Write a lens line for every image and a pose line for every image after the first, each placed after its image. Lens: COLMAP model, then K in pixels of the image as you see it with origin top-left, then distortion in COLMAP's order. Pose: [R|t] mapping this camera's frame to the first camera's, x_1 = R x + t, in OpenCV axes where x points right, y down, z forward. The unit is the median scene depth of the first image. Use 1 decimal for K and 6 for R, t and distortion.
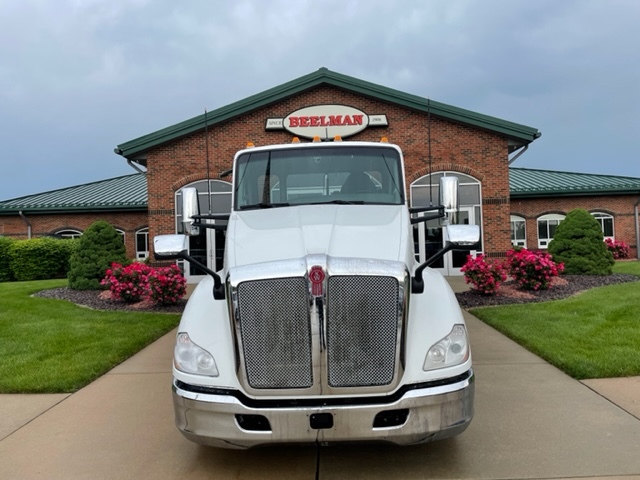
lens RADIAL K [[484.4, 0, 309.7], [0, 484.4, 243.3], [0, 0, 1]] dist [0.036008, -0.069597]
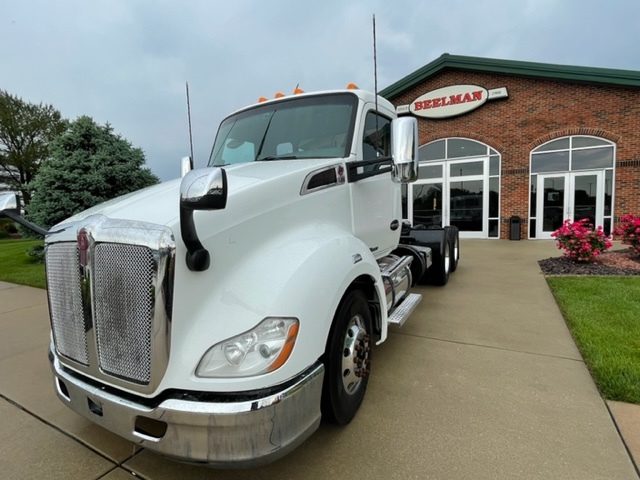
lens RADIAL K [[328.5, 0, 320.0], [0, 328.5, 240.0], [0, 0, 1]] dist [-0.014433, 0.000049]
pose [[0.887595, 0.042638, -0.458647, 0.136332], [0.000849, 0.995554, 0.094194, 0.003038], [0.460624, -0.083995, 0.883612, 0.148479]]
